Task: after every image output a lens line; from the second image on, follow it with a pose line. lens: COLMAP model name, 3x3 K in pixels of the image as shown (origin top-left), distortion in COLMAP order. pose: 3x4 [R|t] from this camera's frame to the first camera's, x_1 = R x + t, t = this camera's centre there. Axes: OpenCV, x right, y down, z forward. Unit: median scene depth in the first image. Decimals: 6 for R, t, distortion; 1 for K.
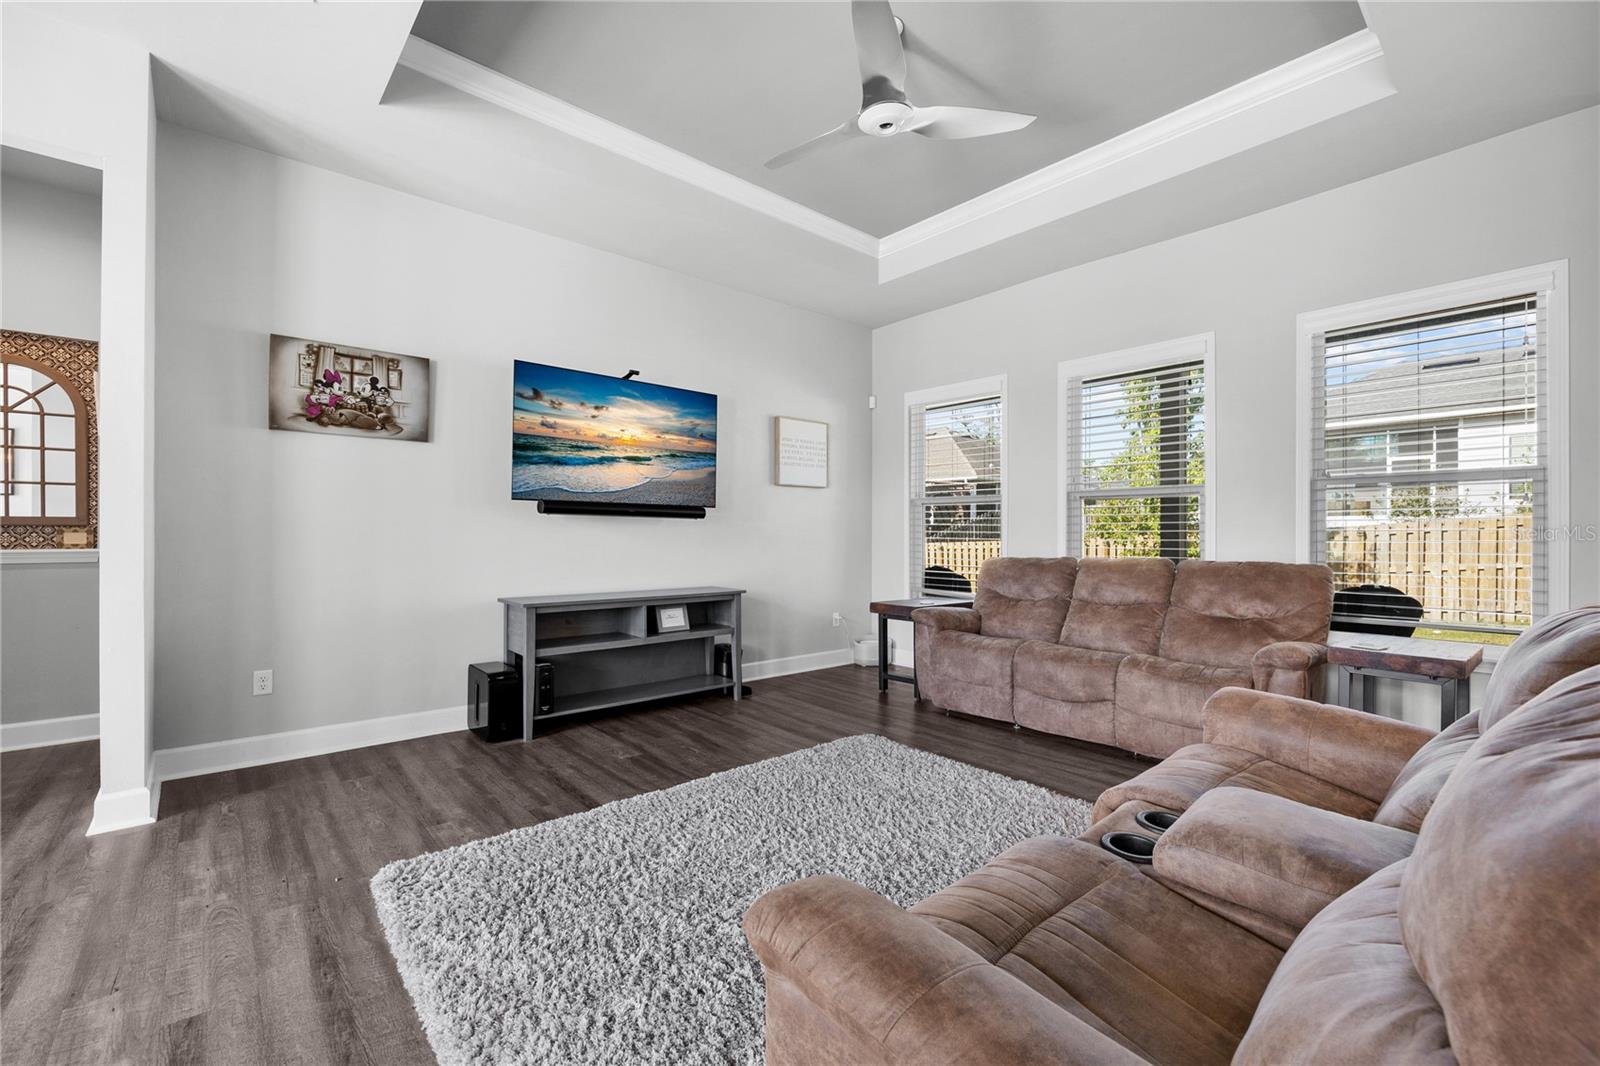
lens RADIAL K [[663.0, 0, 787.7], [0, 663.0, 528.2], [0, 0, 1]] dist [-0.001690, 0.000380]
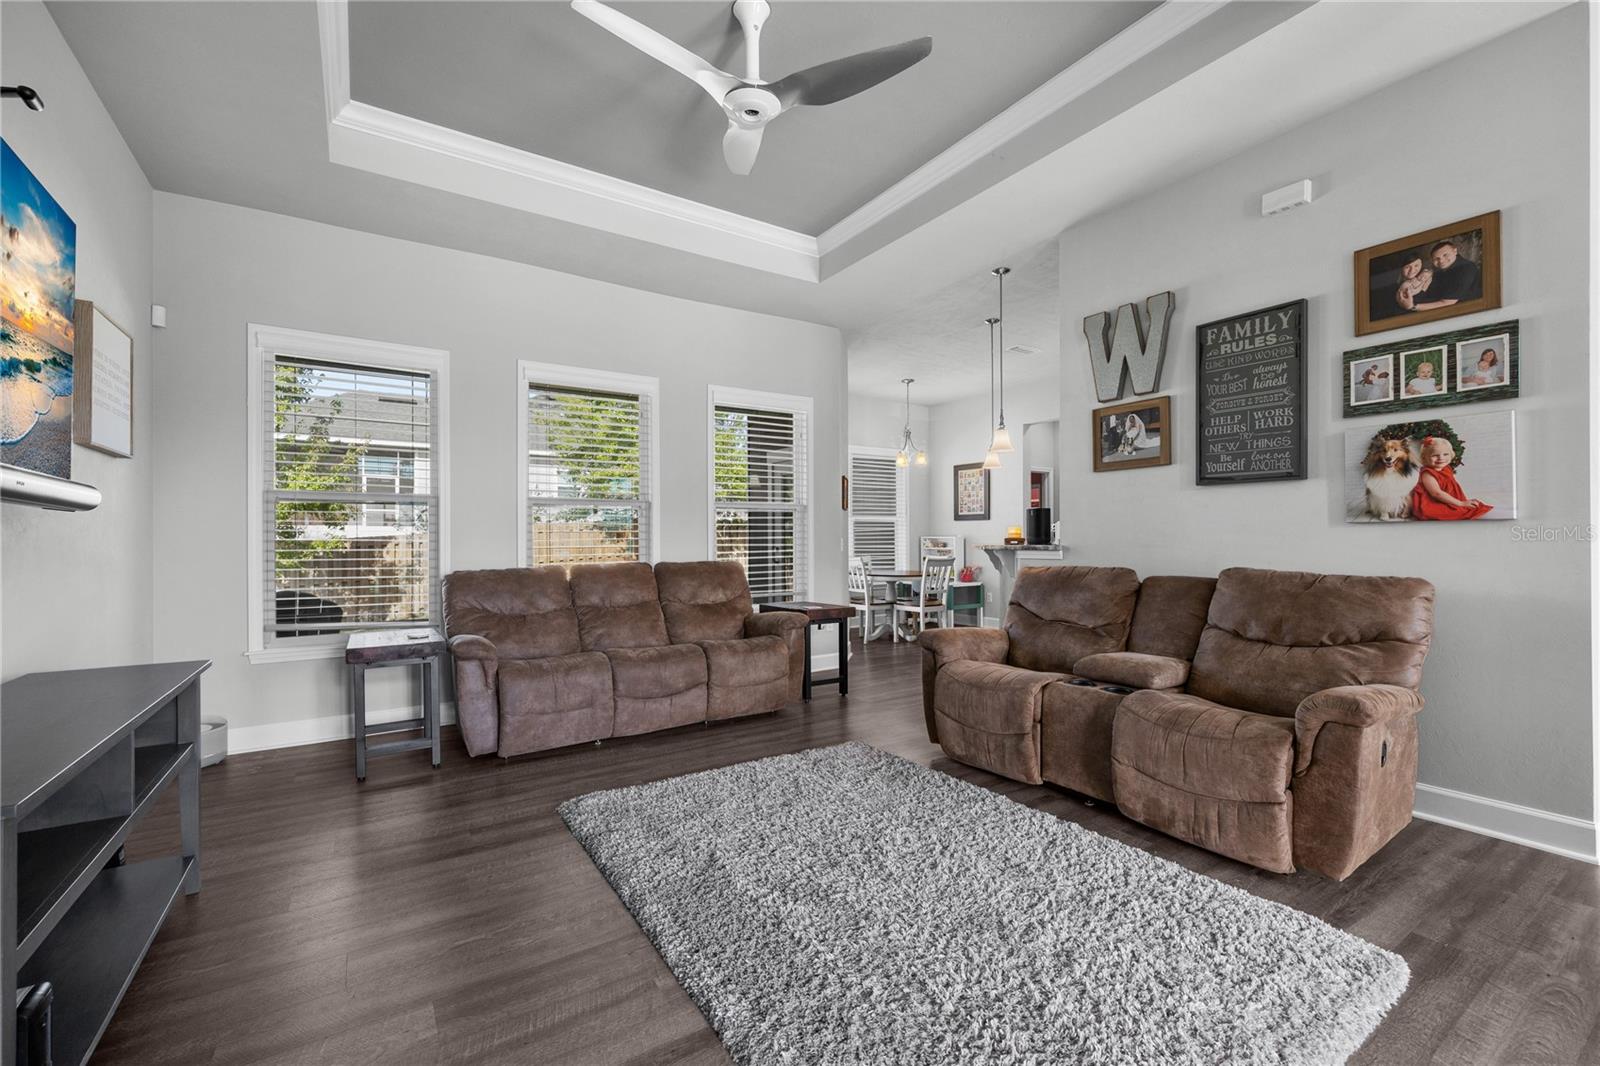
lens RADIAL K [[663.0, 0, 789.3], [0, 663.0, 540.4], [0, 0, 1]] dist [-0.001690, 0.000380]
pose [[0.147215, -0.000582, 0.989104, -0.588102], [-0.004498, 0.999989, 0.001258, 0.004003], [-0.989094, -0.004634, 0.147211, 0.608923]]
